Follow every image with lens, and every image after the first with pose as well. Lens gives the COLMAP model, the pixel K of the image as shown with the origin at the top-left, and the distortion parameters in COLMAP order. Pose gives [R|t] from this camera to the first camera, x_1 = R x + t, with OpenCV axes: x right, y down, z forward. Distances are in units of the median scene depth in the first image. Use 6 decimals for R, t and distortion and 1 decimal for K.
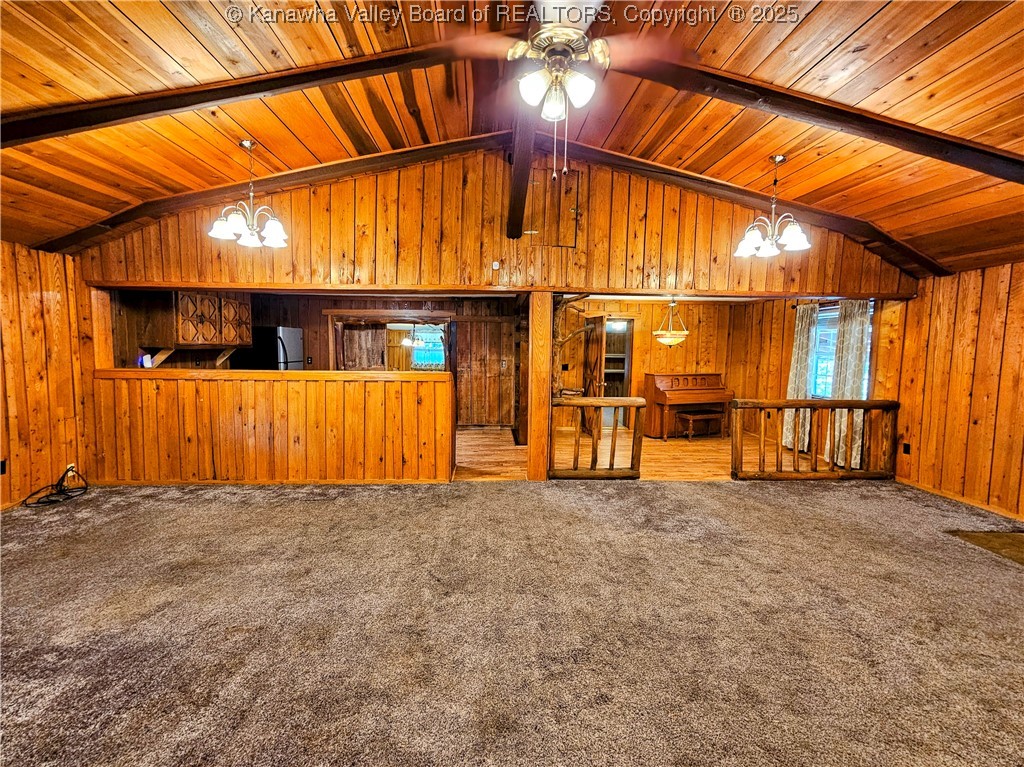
lens RADIAL K [[420.4, 0, 512.0], [0, 420.4, 383.5], [0, 0, 1]] dist [-0.012301, 0.000808]
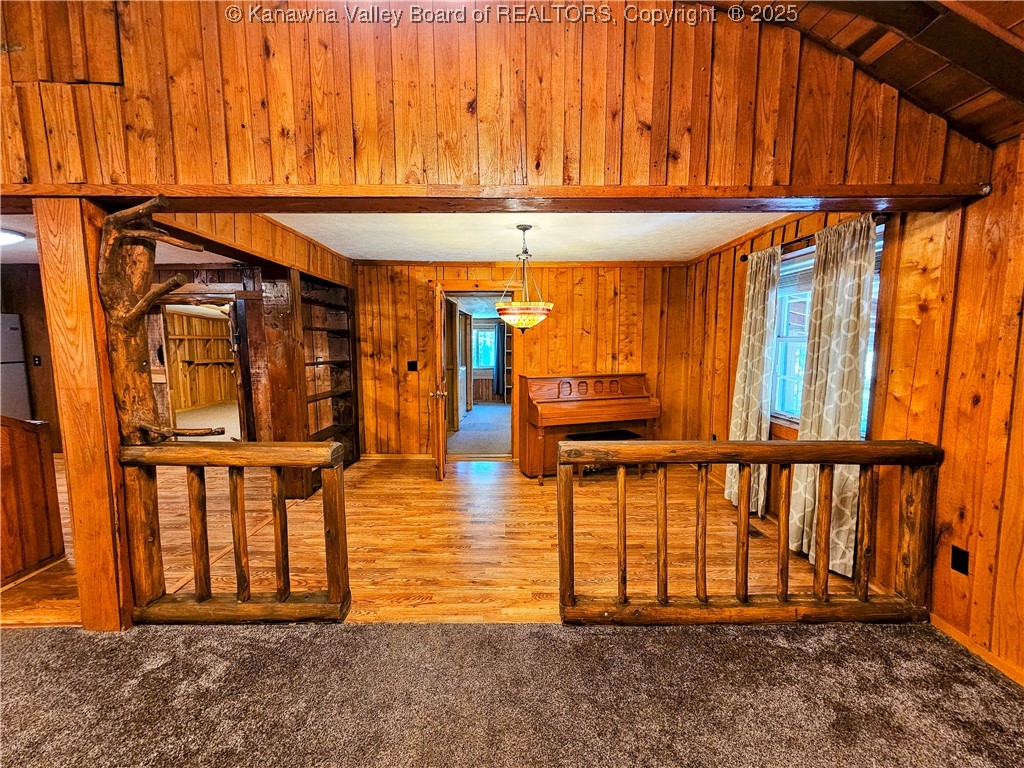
lens RADIAL K [[420.4, 0, 512.0], [0, 420.4, 384.0], [0, 0, 1]] dist [-0.012301, 0.000808]
pose [[0.999459, -0.010214, -0.031250, 0.491239], [0.010761, 0.999791, 0.017384, -0.032586], [0.031066, -0.017711, 0.999360, 0.548379]]
